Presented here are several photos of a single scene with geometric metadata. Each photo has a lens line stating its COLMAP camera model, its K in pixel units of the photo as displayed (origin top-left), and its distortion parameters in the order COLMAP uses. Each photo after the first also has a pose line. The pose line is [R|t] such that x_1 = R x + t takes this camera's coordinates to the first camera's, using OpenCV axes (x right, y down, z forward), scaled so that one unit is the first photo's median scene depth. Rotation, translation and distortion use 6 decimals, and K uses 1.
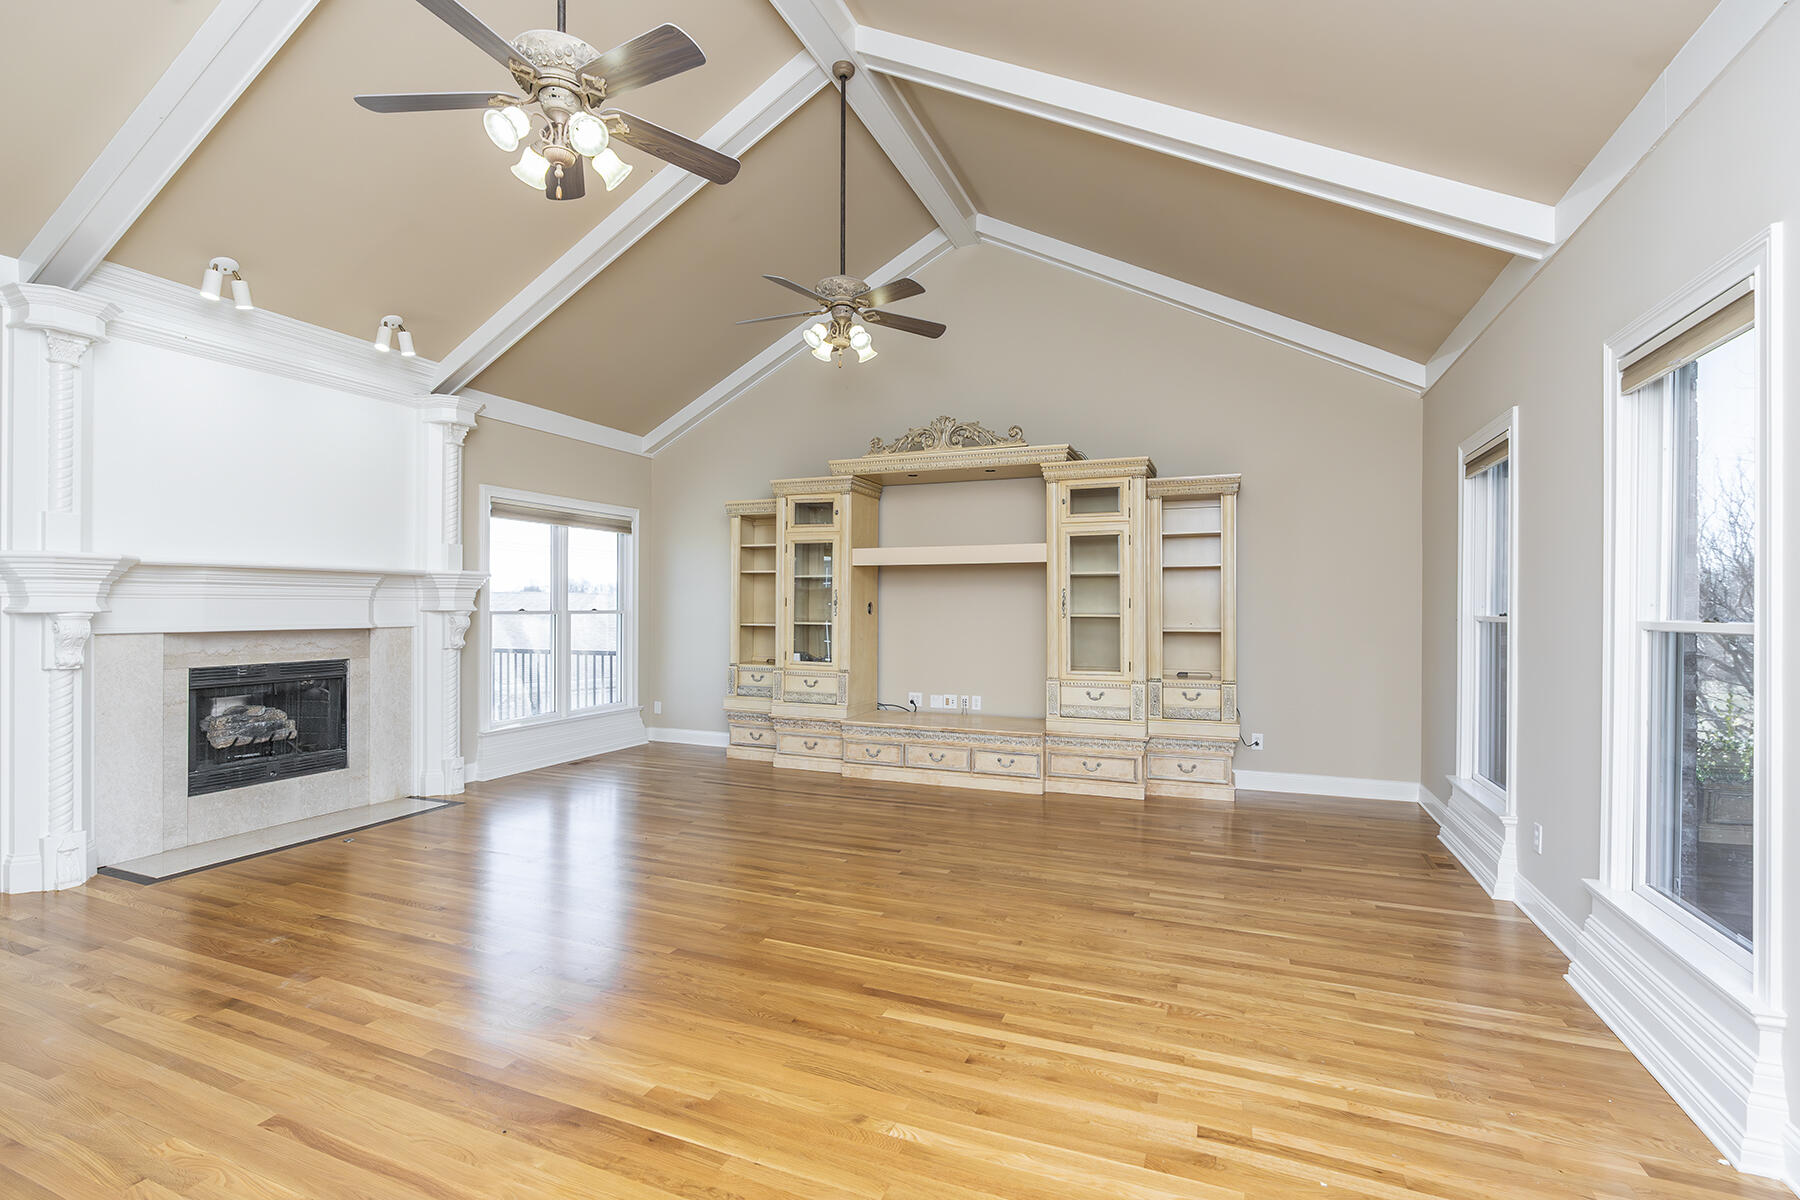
lens RADIAL K [[831.5, 0, 888.2], [0, 831.5, 608.2], [0, 0, 1]] dist [-0.015276, 0.000235]
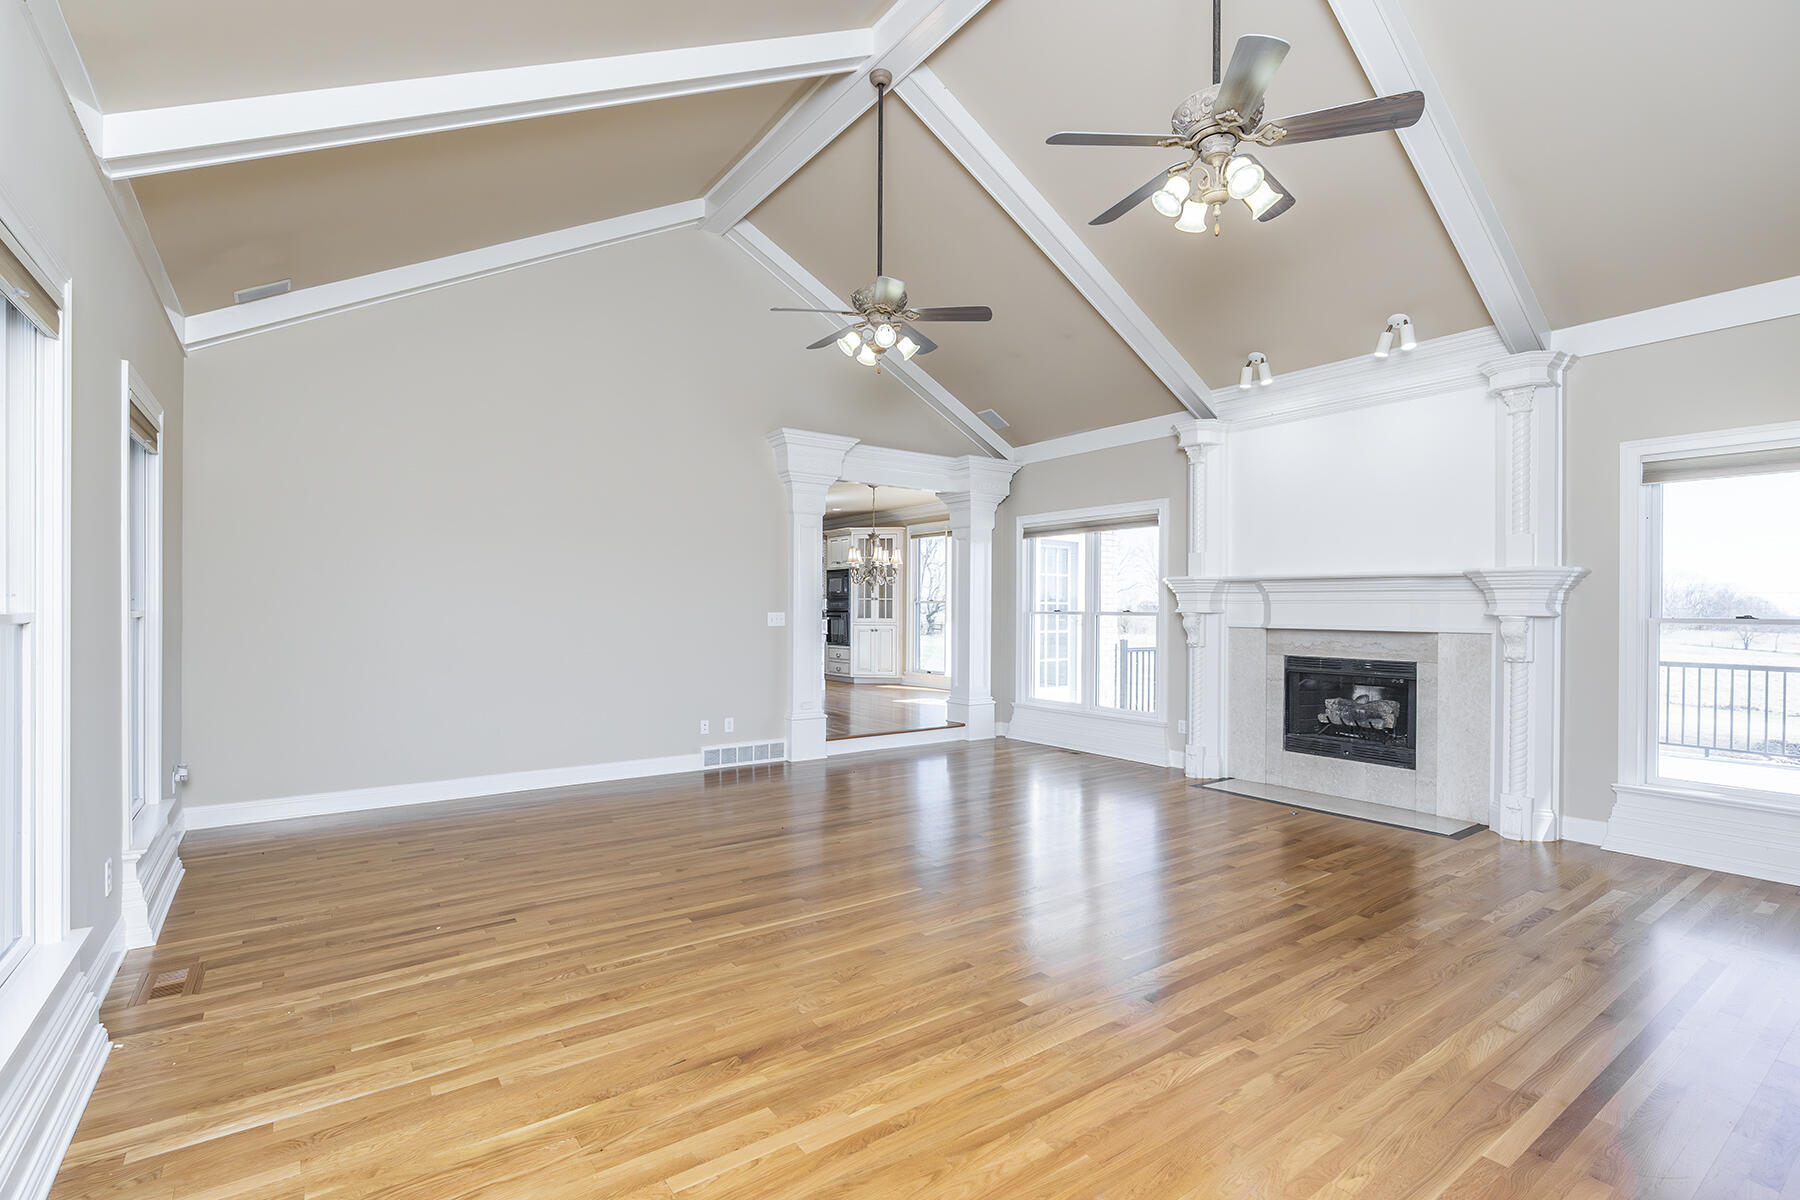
lens RADIAL K [[831.5, 0, 888.2], [0, 831.5, 608.2], [0, 0, 1]] dist [-0.015276, 0.000235]
pose [[-0.532392, -0.005075, -0.846483, 0.621647], [-0.010900, 0.999940, 0.000861, 0.001904], [0.846428, 0.009685, -0.532415, 1.127823]]
